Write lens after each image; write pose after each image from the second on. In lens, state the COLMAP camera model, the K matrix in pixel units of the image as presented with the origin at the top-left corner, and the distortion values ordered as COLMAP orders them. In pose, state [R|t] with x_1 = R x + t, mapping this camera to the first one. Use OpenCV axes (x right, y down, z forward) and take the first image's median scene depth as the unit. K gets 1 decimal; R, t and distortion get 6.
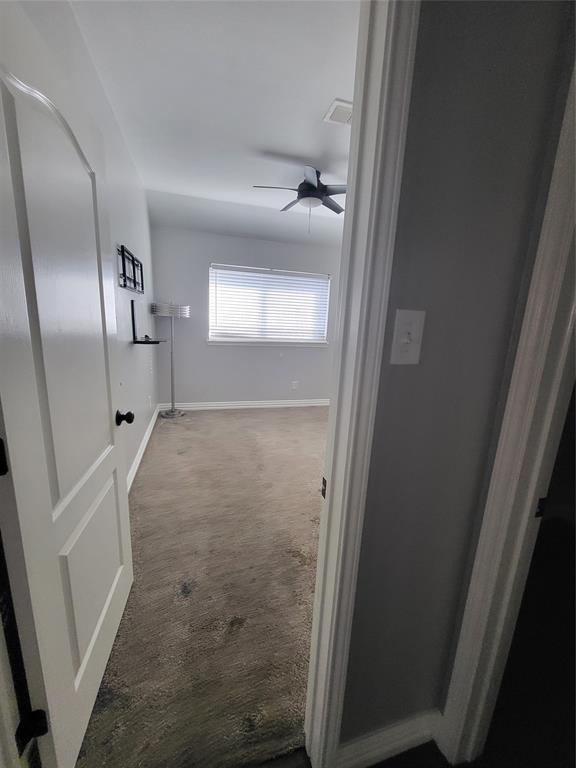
lens RADIAL K [[310.6, 0, 288.0], [0, 310.6, 384.0], [0, 0, 1]] dist [-0.001073, -0.000024]
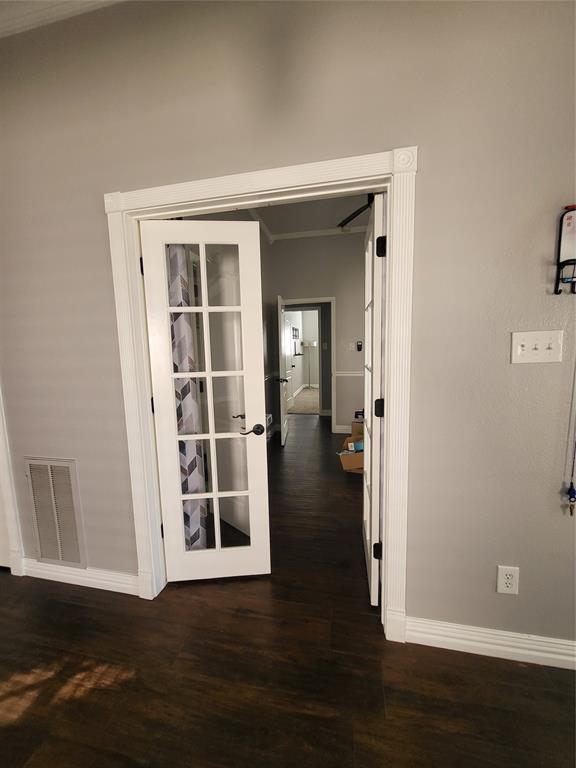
lens RADIAL K [[296.5, 0, 288.0], [0, 296.5, 384.0], [0, 0, 1]] dist [0.000396, 0.000145]
pose [[0.891682, -0.011771, -0.452509, 0.699926], [-0.030612, 0.995805, -0.086226, 0.375255], [0.451626, 0.090738, 0.887581, -1.478812]]
